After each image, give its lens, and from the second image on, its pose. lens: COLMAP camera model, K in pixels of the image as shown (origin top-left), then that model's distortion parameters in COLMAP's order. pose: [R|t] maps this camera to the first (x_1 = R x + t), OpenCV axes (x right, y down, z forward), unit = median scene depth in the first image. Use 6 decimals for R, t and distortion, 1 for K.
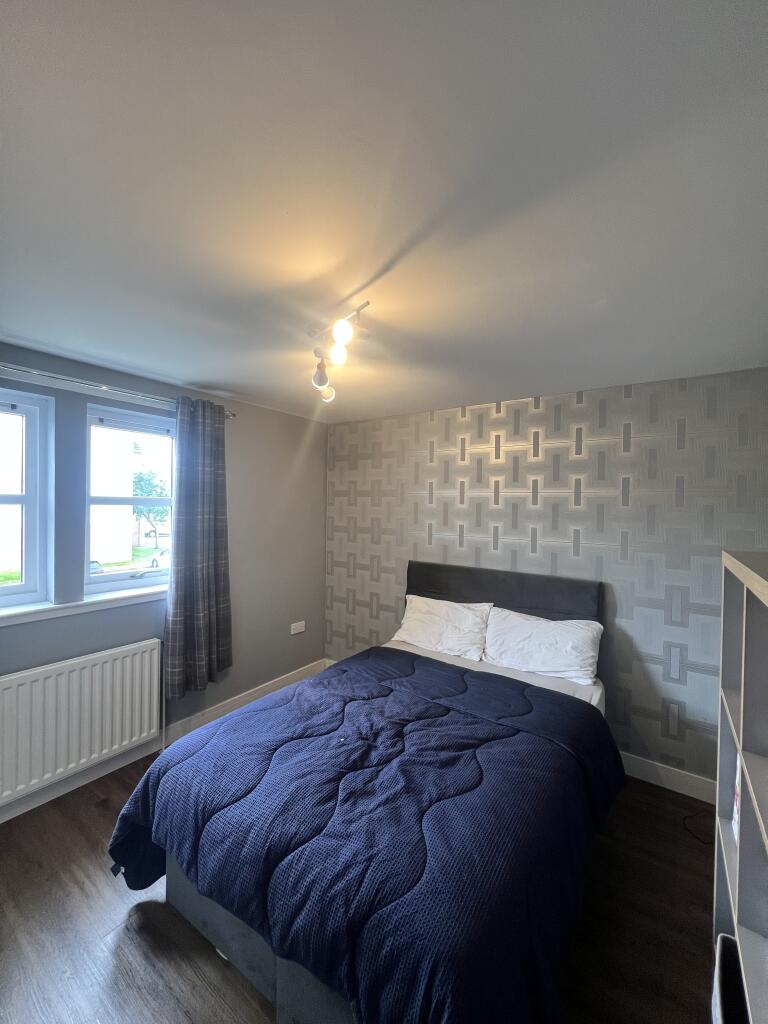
lens RADIAL K [[408.4, 0, 383.7], [0, 408.4, 509.1], [0, 0, 1]] dist [-0.002191, 0.001313]
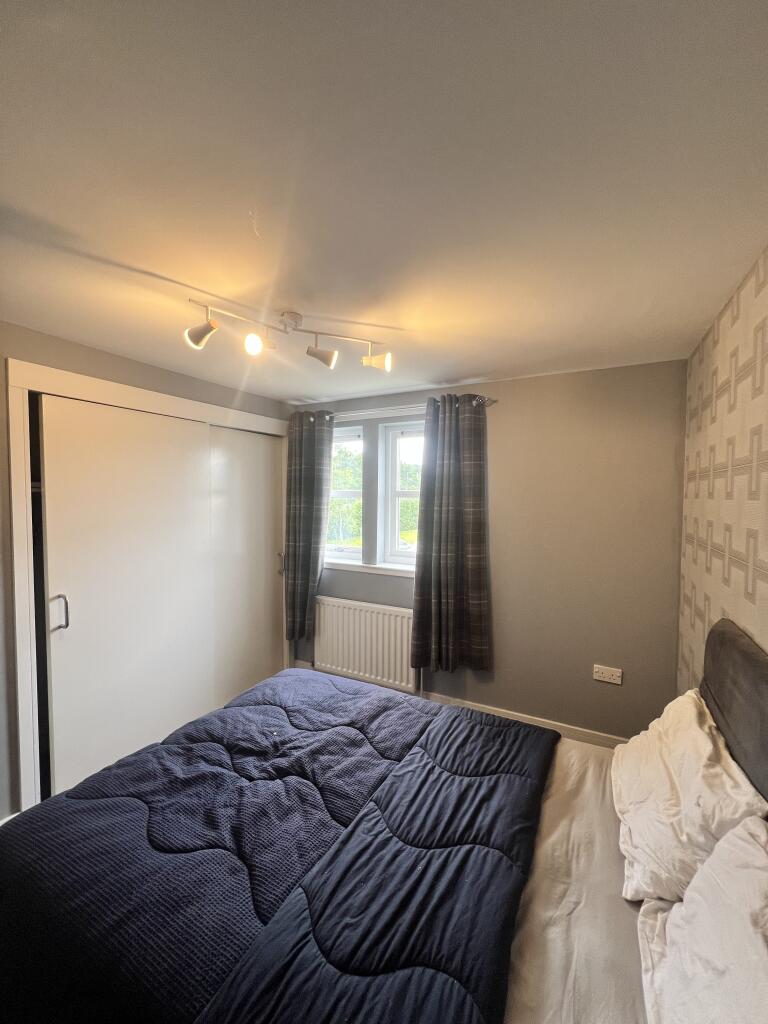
lens RADIAL K [[408.4, 0, 382.1], [0, 408.4, 508.4], [0, 0, 1]] dist [-0.002191, 0.001313]
pose [[0.126499, 0.017064, -0.991820, 0.856779], [-0.011057, 0.999814, 0.015791, 0.007844], [0.991905, 0.008969, 0.126664, 1.080980]]
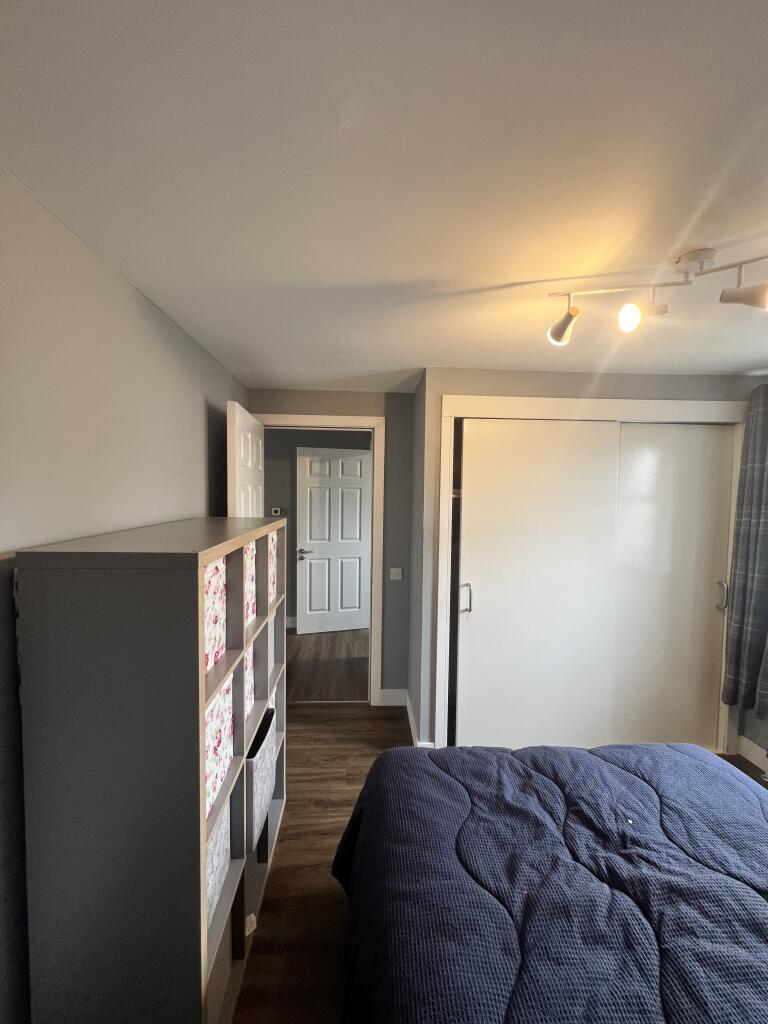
lens RADIAL K [[408.4, 0, 385.4], [0, 408.4, 507.7], [0, 0, 1]] dist [-0.002191, 0.001313]
pose [[-0.783717, -0.003921, -0.621106, 0.686517], [-0.033948, 0.998756, 0.036530, -0.018019], [0.620190, 0.049715, -0.782875, 1.226704]]
